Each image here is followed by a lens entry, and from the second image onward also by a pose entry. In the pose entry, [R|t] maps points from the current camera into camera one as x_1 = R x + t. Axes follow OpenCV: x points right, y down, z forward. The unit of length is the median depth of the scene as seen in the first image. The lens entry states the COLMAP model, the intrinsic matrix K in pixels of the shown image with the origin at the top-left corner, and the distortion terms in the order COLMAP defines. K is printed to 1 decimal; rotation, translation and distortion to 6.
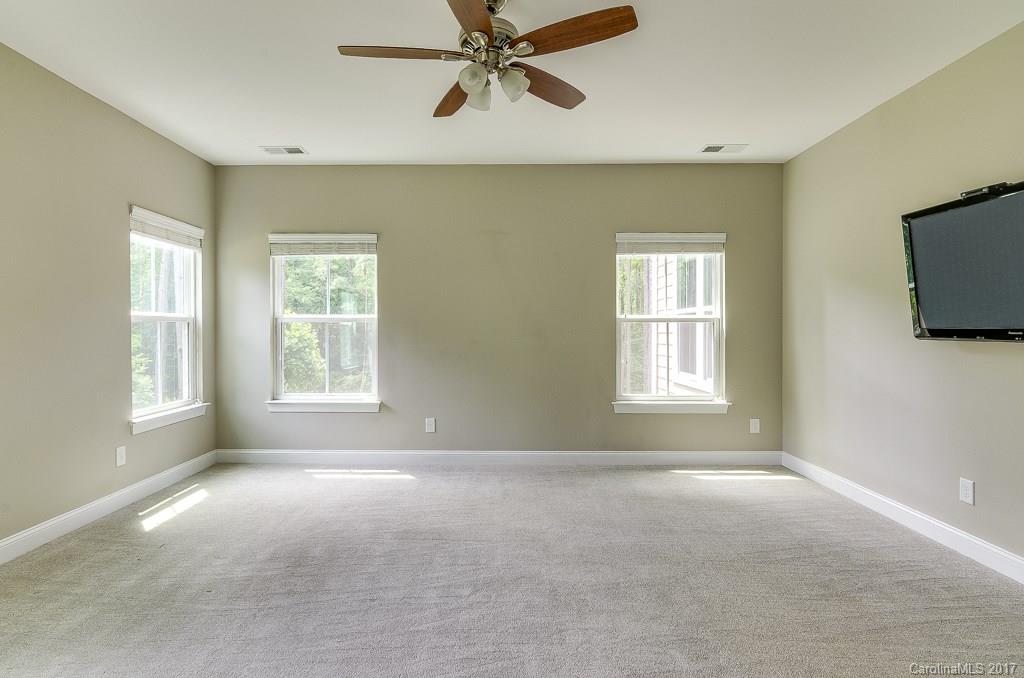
lens RADIAL K [[503.9, 0, 479.1], [0, 503.9, 338.6], [0, 0, 1]] dist [-0.001646, -0.000042]
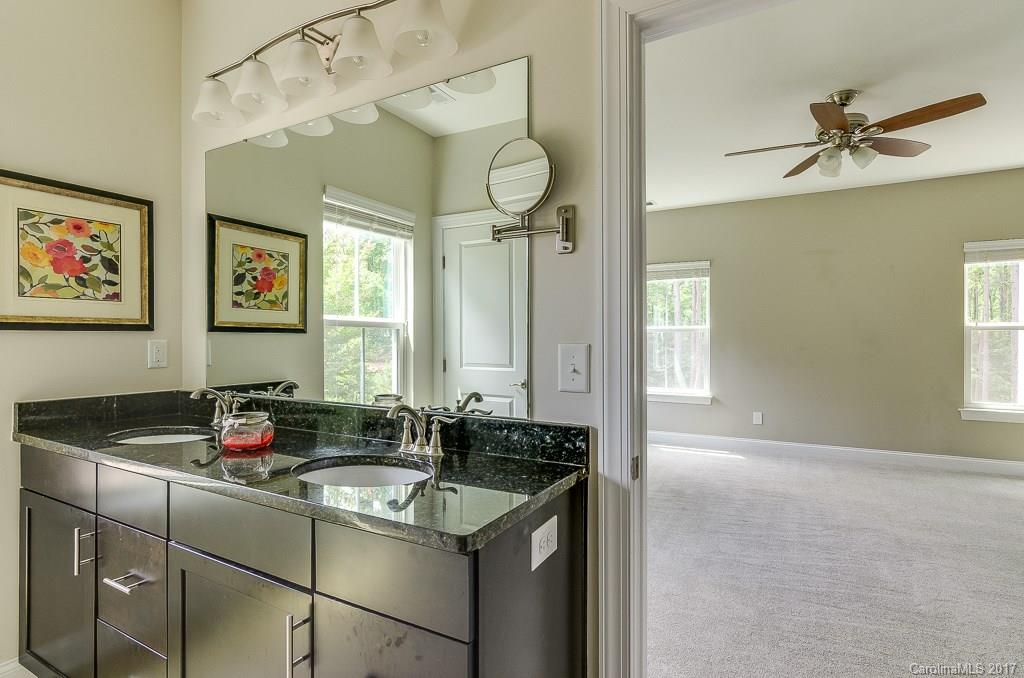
lens RADIAL K [[489.4, 0, 510.6], [0, 489.4, 343.2], [0, 0, 1]] dist [-0.000192, 0.000265]
pose [[0.885228, 0.003792, -0.465141, -0.084639], [-0.007433, 0.999954, -0.005996, 0.006657], [0.465097, 0.008765, 0.885216, -0.323676]]
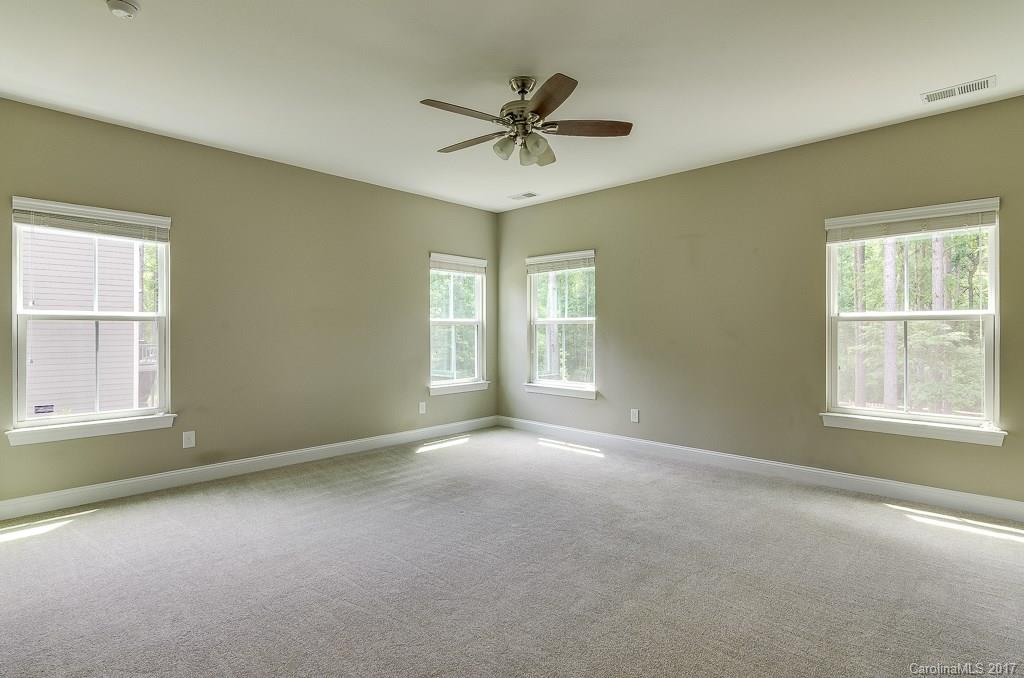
lens RADIAL K [[490.9, 0, 512.0], [0, 490.9, 339.0], [0, 0, 1]] dist [0.000750, 0.000159]
pose [[0.745734, 0.012715, -0.666122, 0.468213], [-0.011317, 0.999915, 0.006417, -0.002107], [0.666148, 0.002753, 0.745815, 0.007927]]
